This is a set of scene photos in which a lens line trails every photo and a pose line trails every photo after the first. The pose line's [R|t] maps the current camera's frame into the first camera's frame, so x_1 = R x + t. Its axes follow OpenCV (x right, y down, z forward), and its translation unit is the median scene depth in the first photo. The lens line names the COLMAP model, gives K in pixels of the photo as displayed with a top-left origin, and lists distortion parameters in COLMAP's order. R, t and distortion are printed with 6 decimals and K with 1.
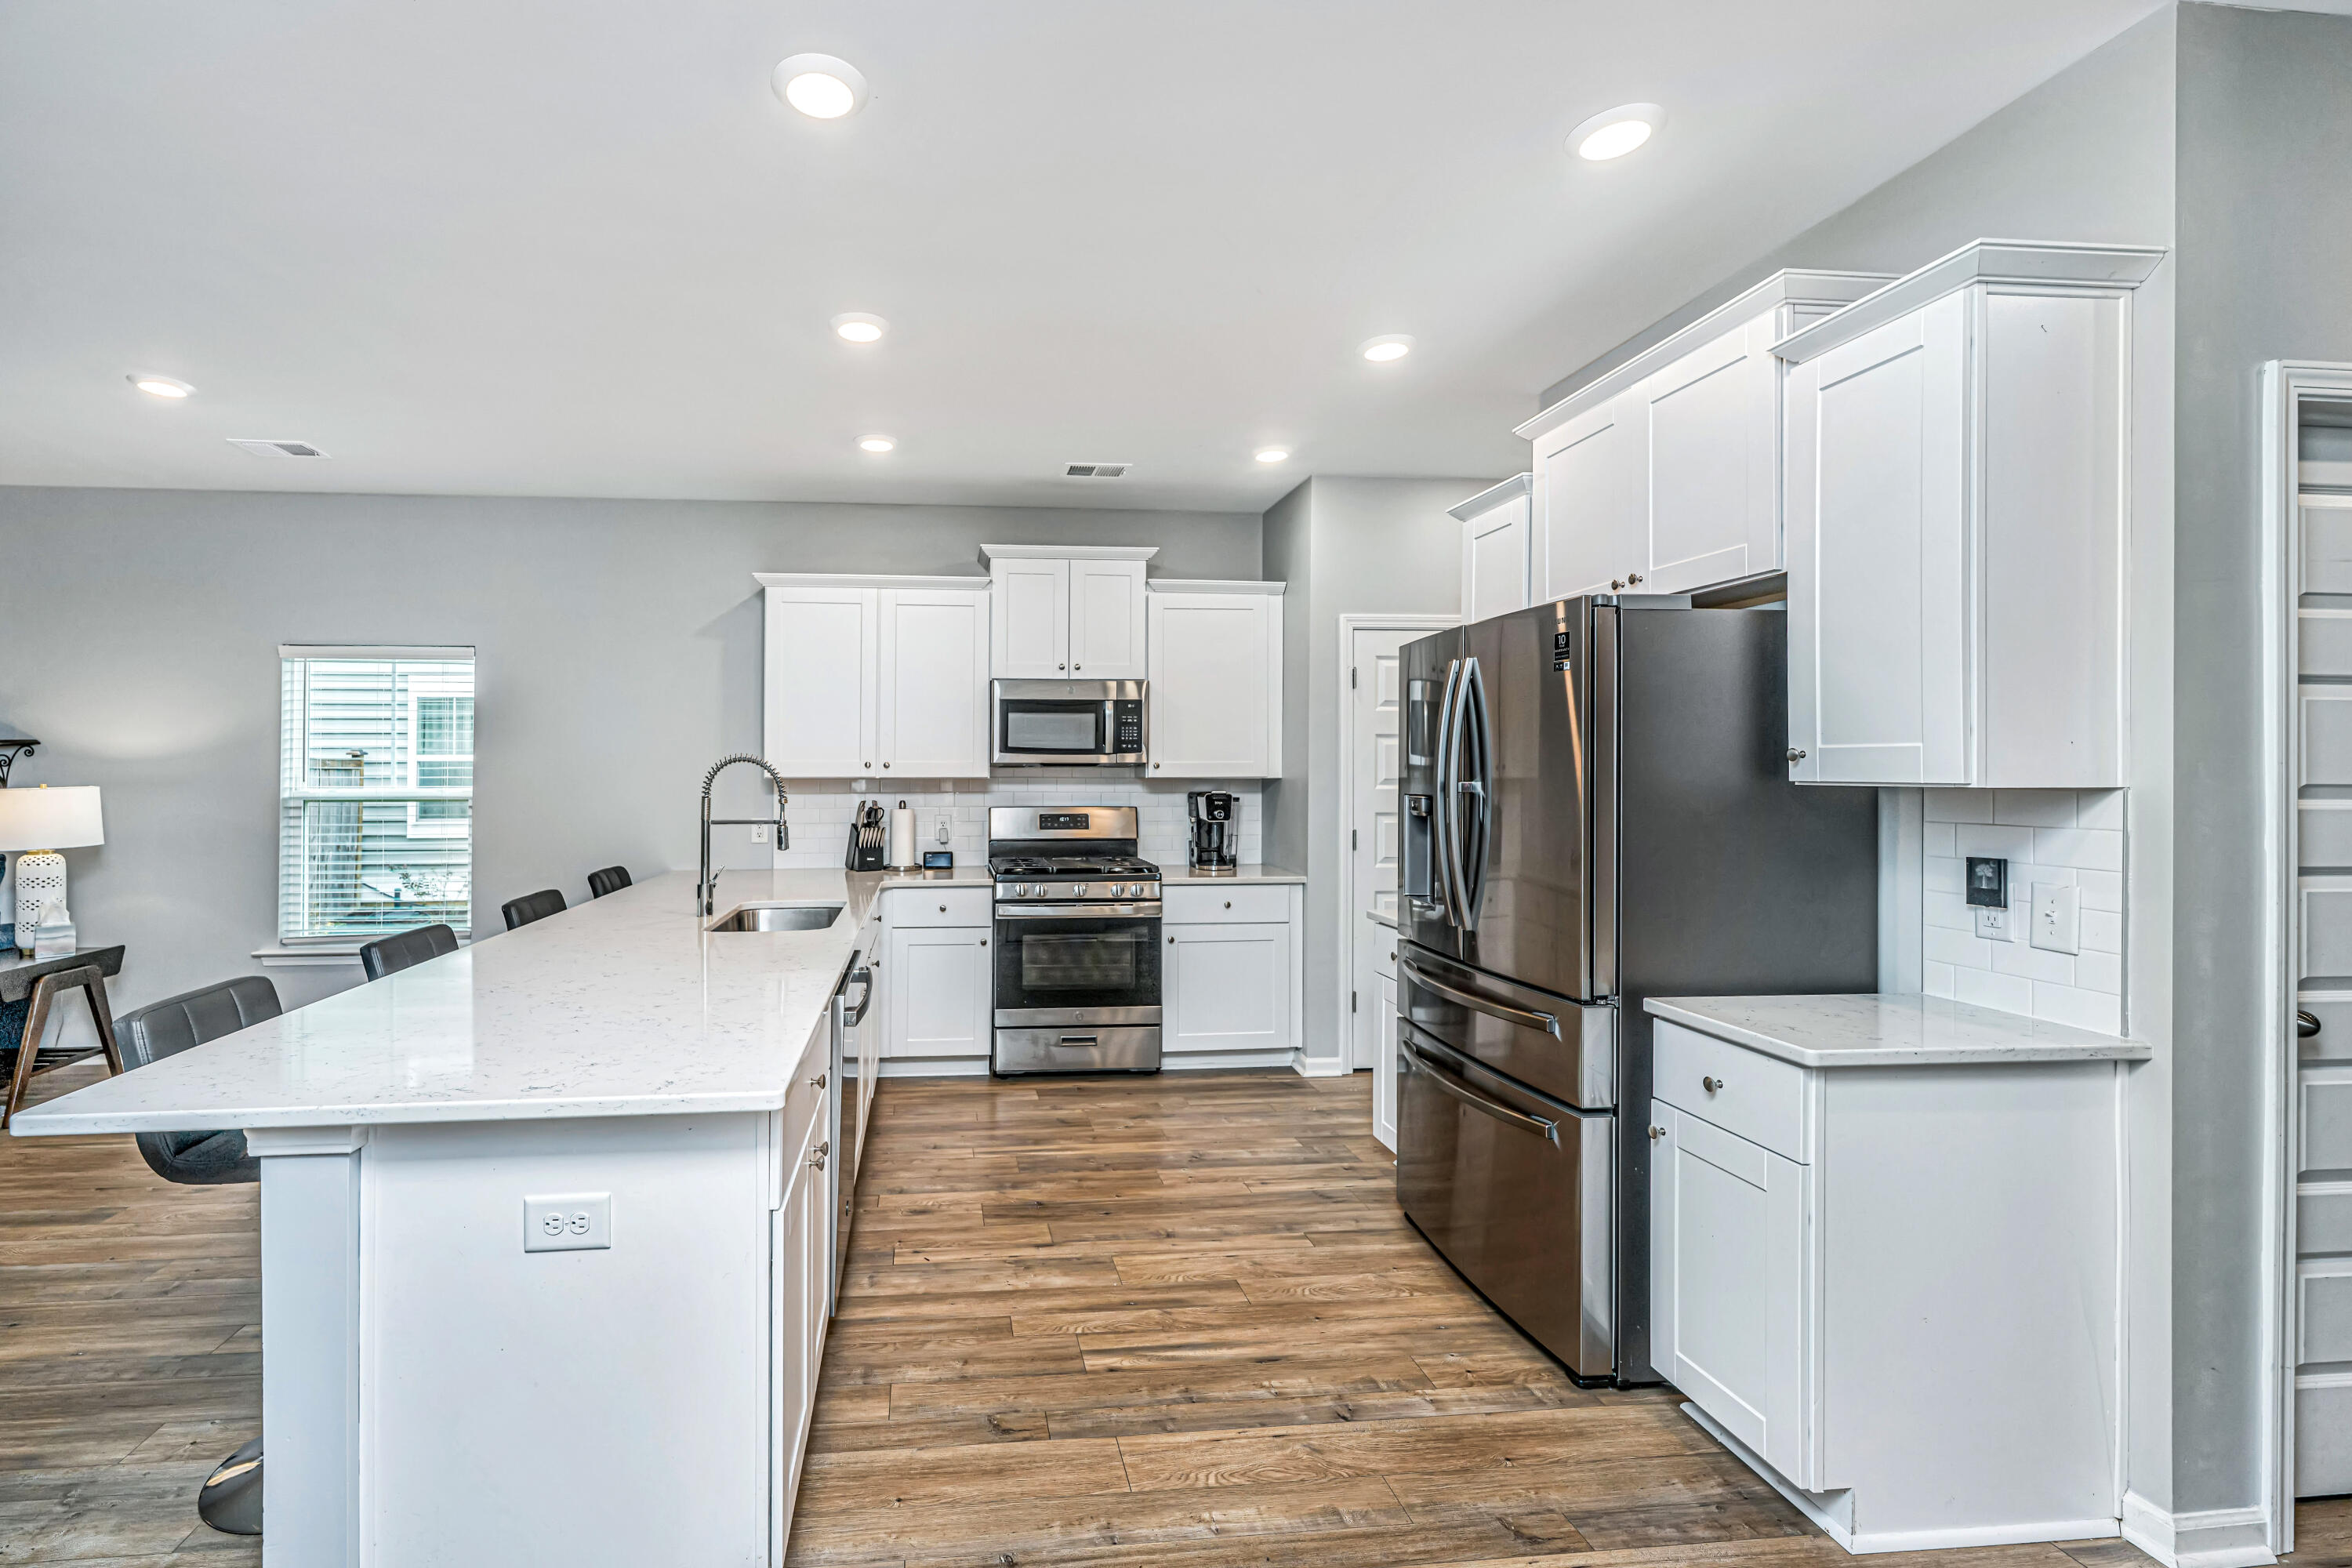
lens RADIAL K [[989.7, 0, 1034.1], [0, 989.7, 768.8], [0, 0, 1]] dist [0.000784, 0.000146]
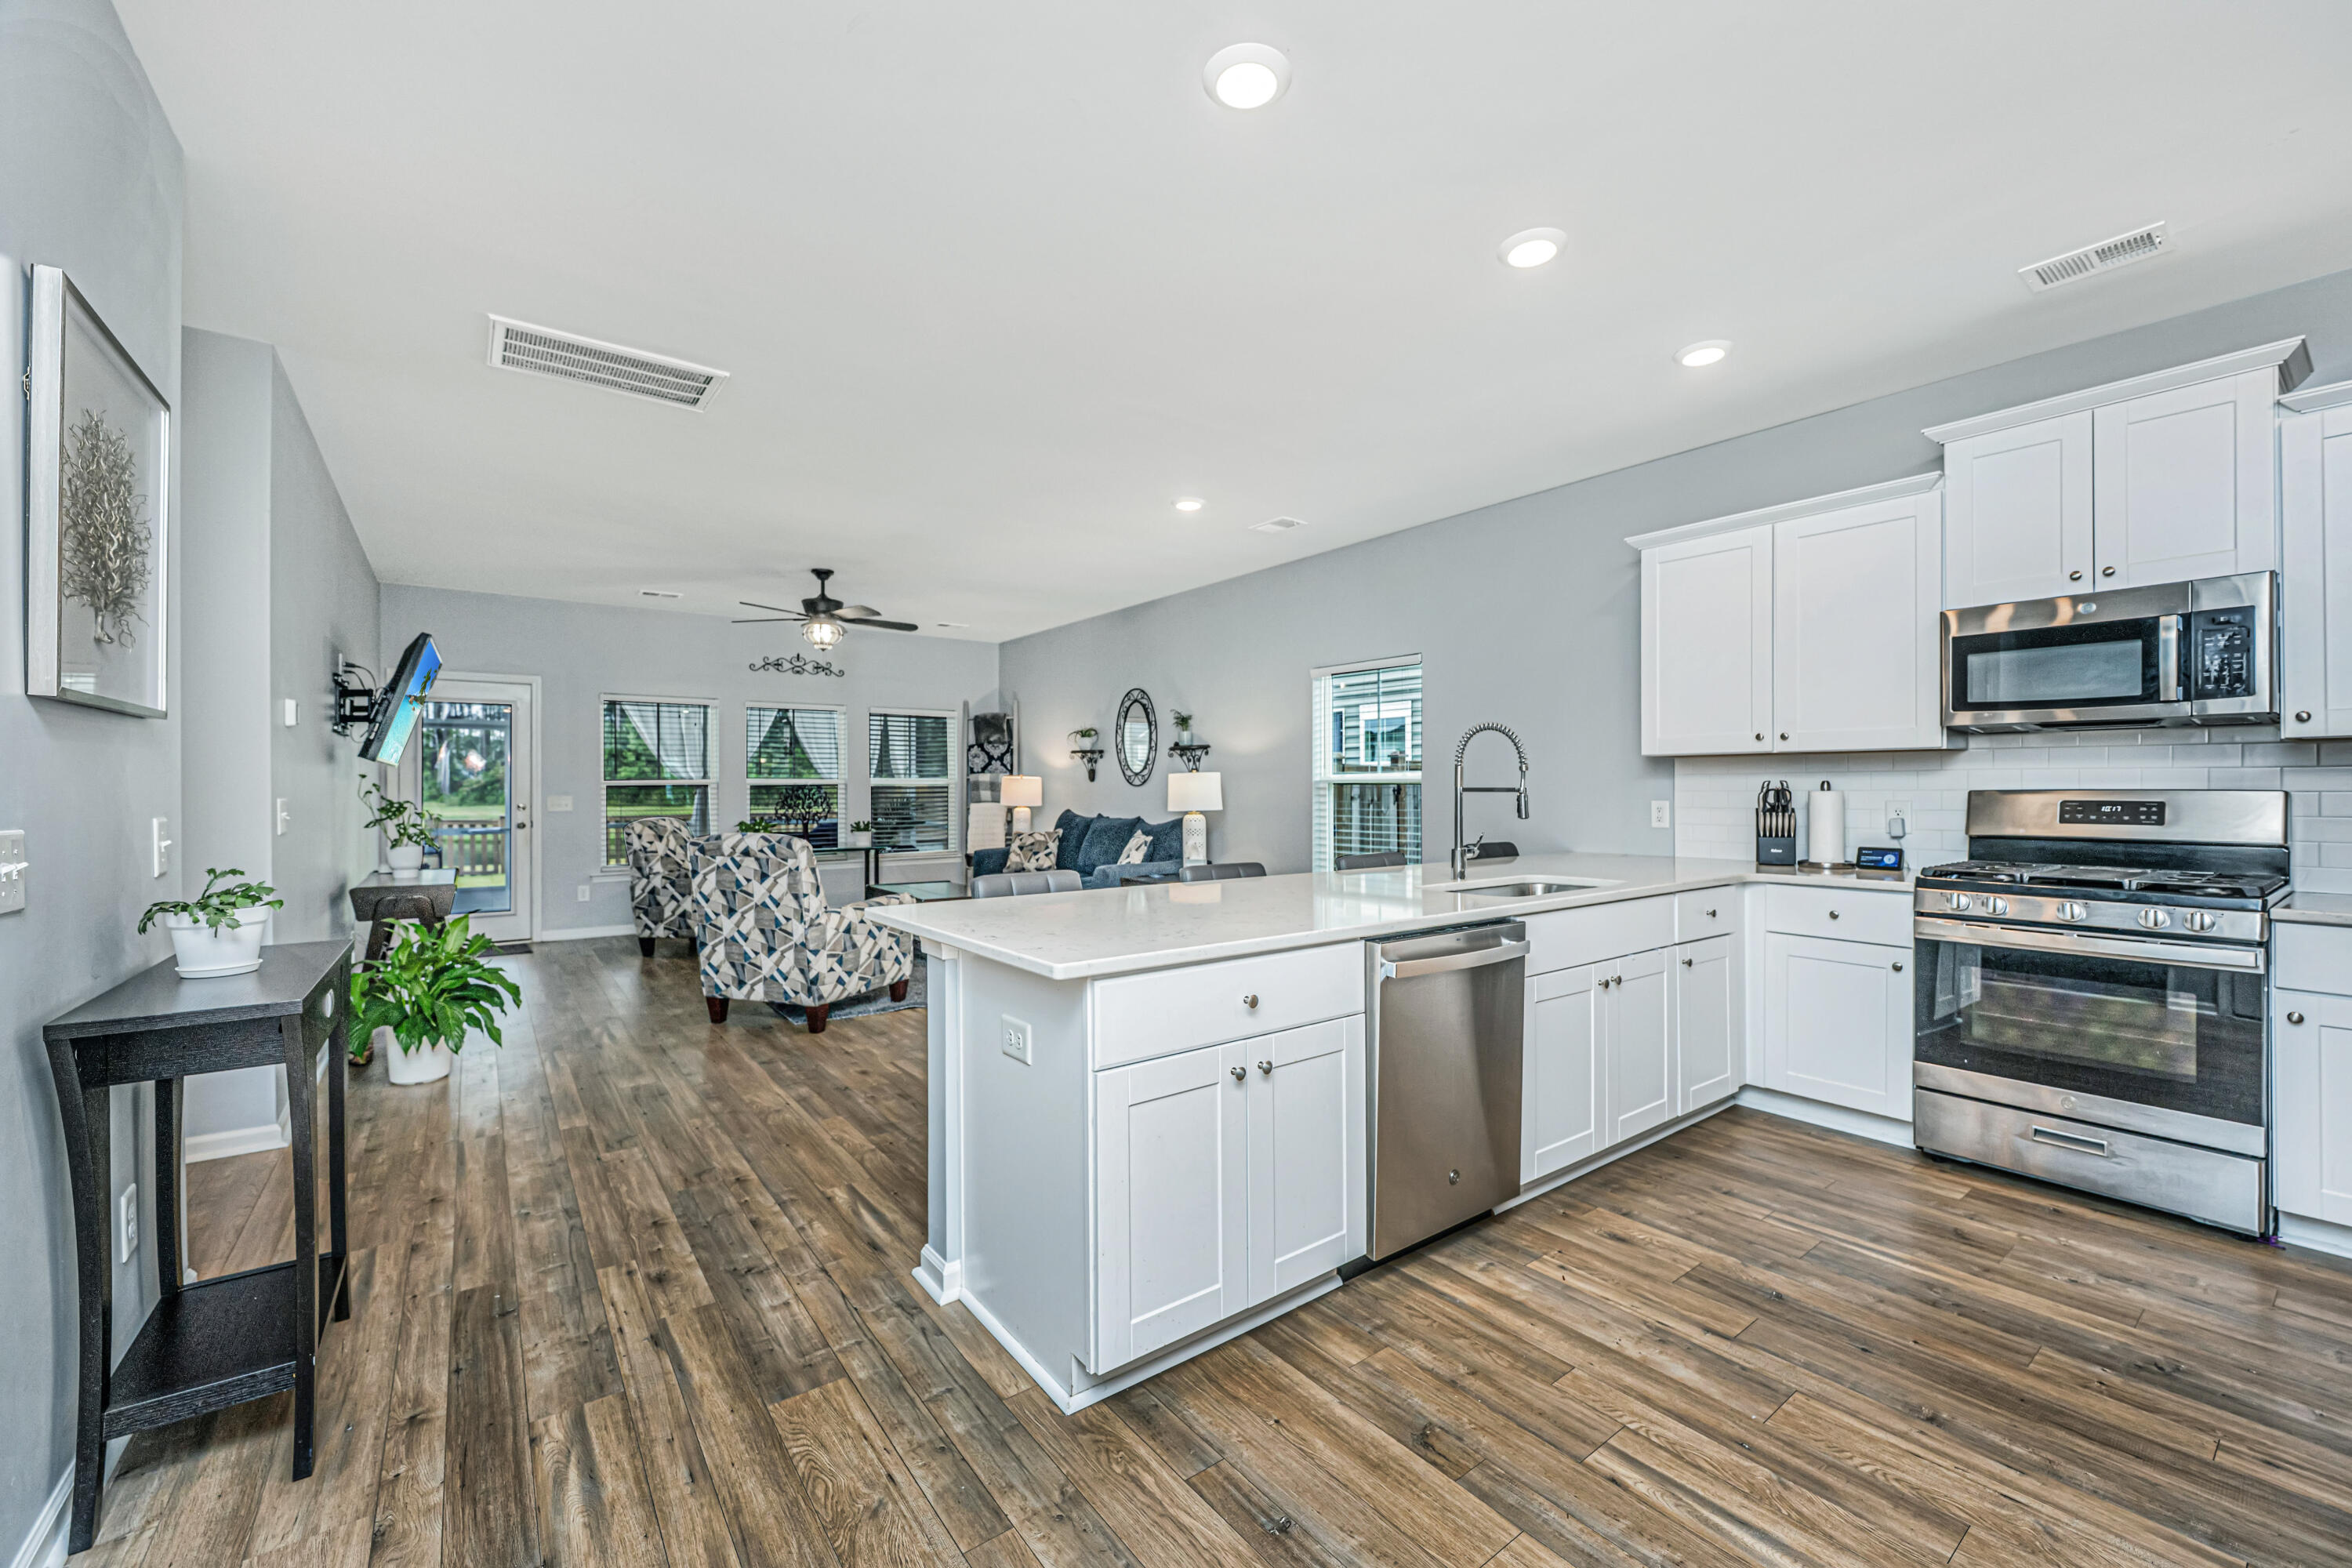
lens RADIAL K [[950.2, 0, 1193.6], [0, 950.2, 782.0], [0, 0, 1]] dist [0.001371, 0.000005]
pose [[0.526199, -0.005739, -0.850342, 0.276925], [0.006154, 0.999977, -0.002941, 0.035303], [0.850339, -0.003685, 0.526222, 0.175844]]
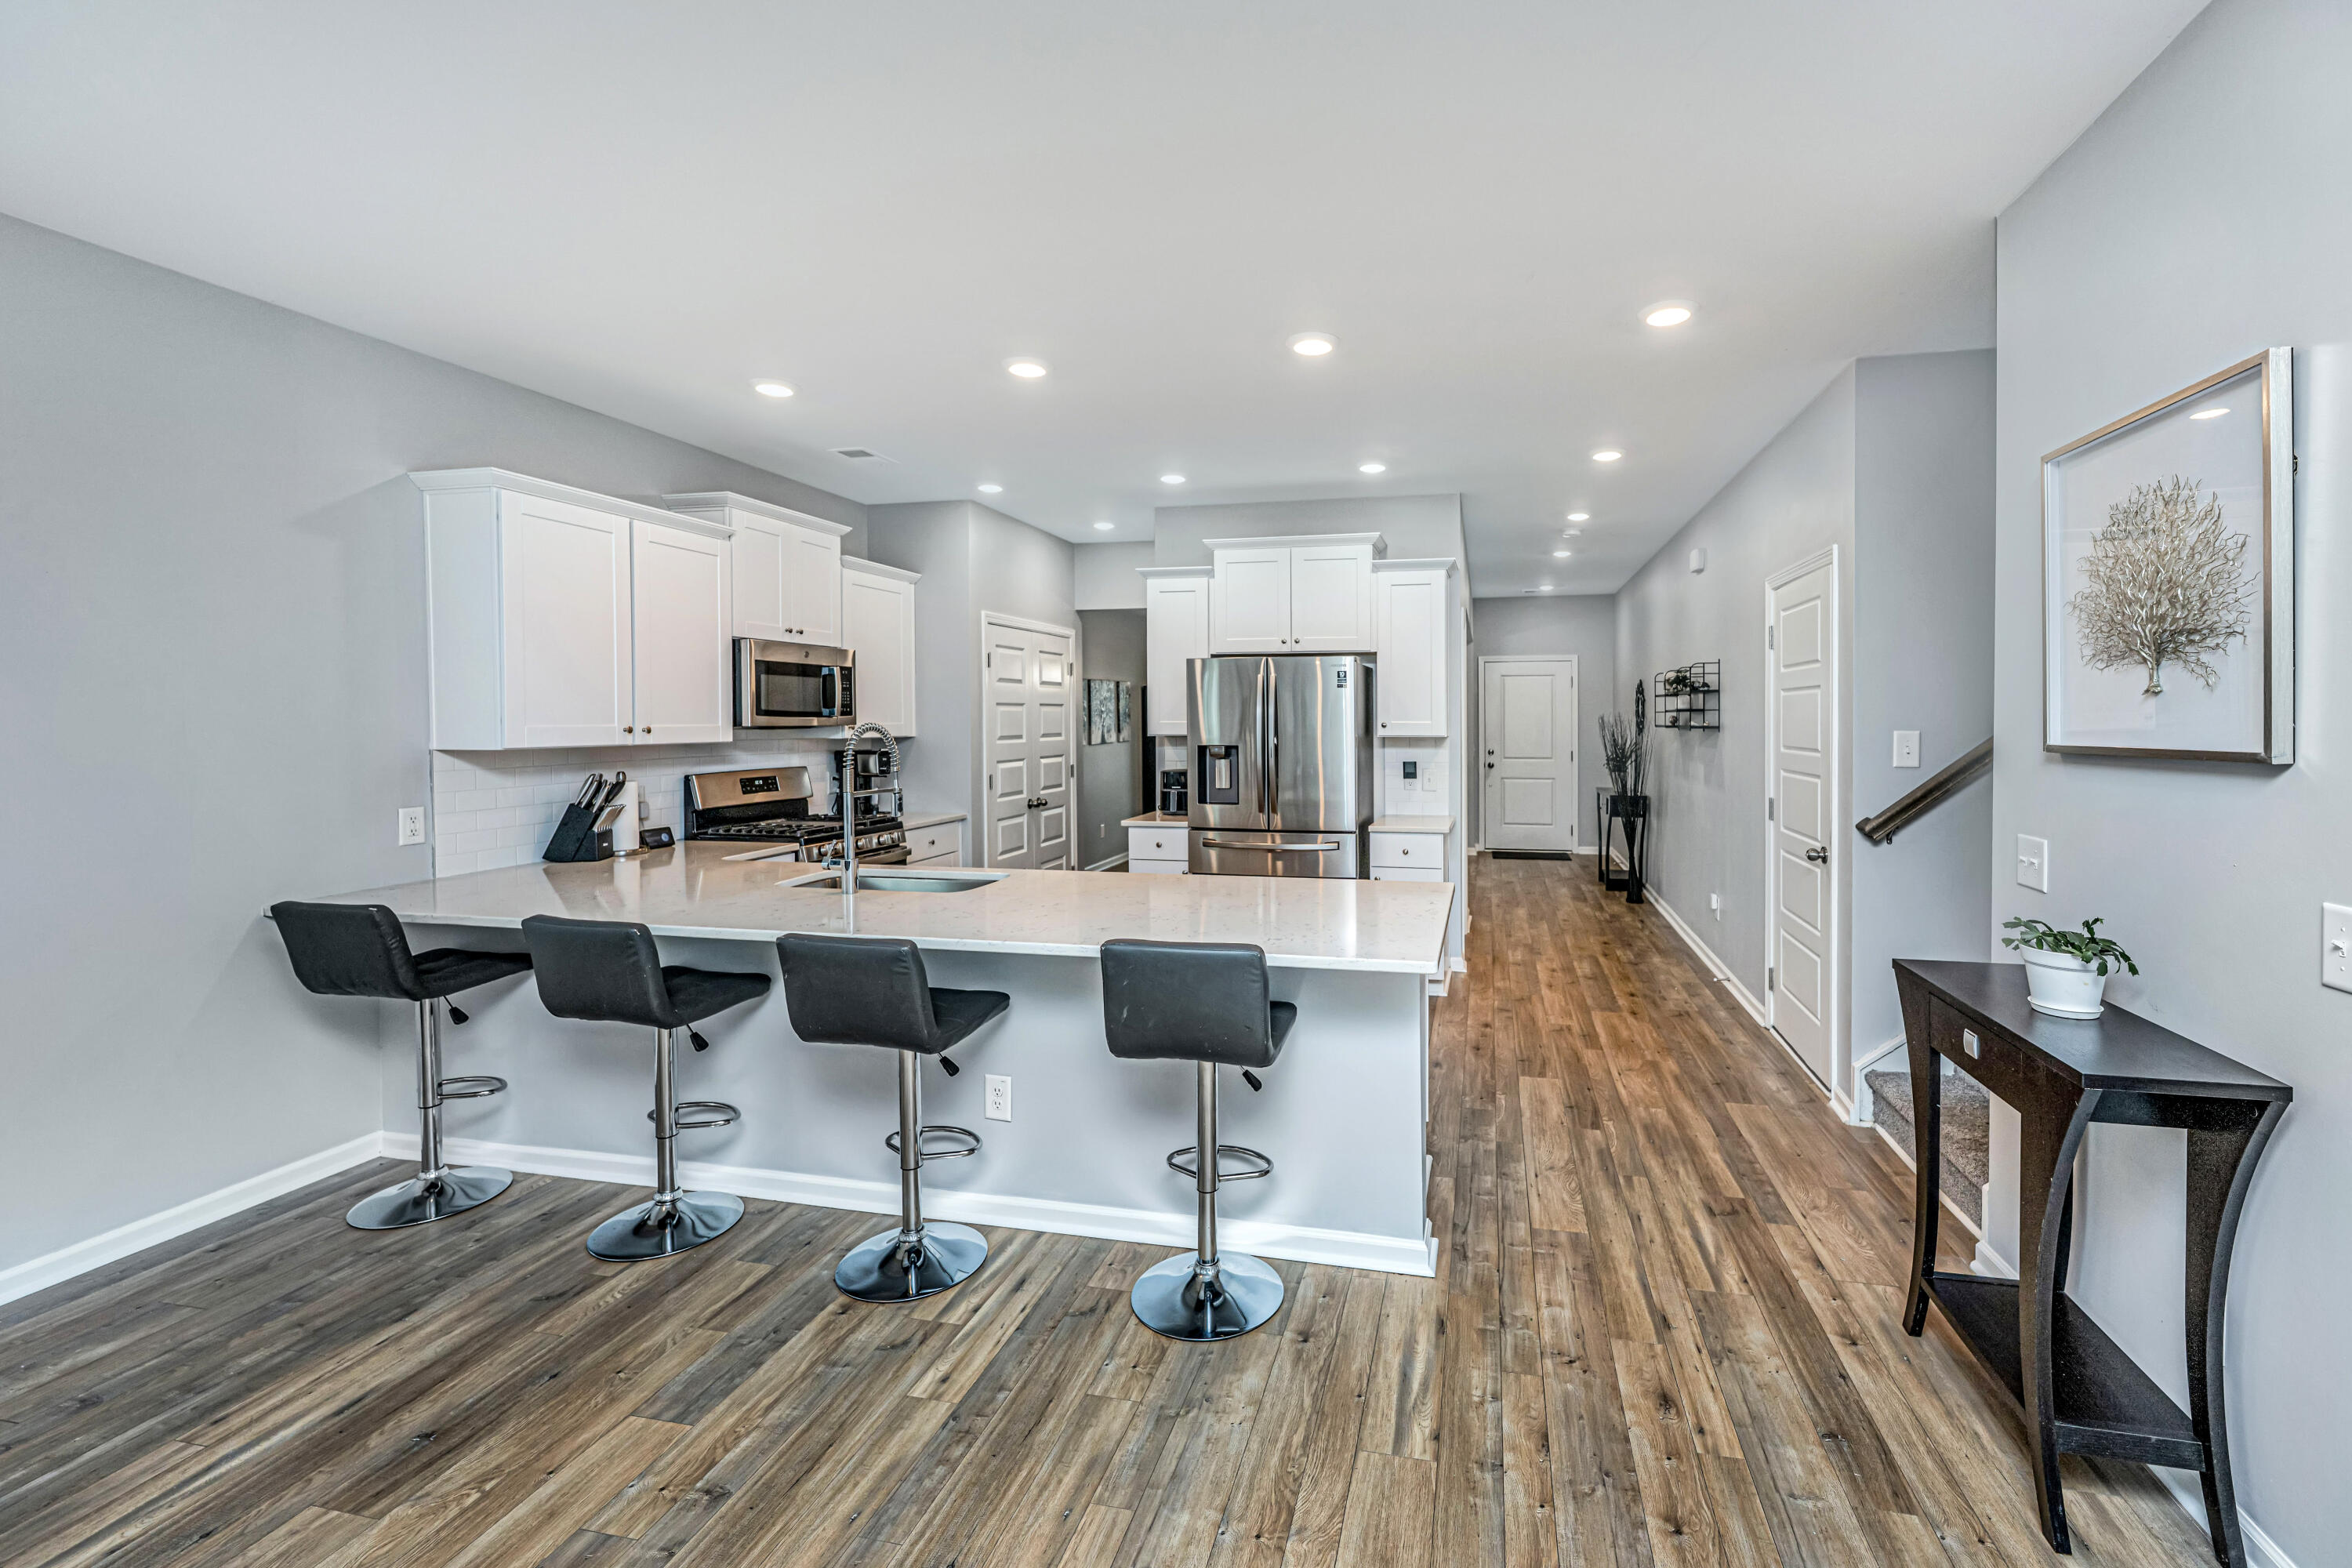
lens RADIAL K [[946.2, 0, 1302.7], [0, 946.2, 743.3], [0, 0, 1]] dist [-0.000948, -0.000248]
pose [[0.291959, -0.023345, 0.956146, -0.800146], [-0.001922, 0.999686, 0.024995, -0.014152], [-0.956429, -0.009135, 0.291822, 0.237121]]
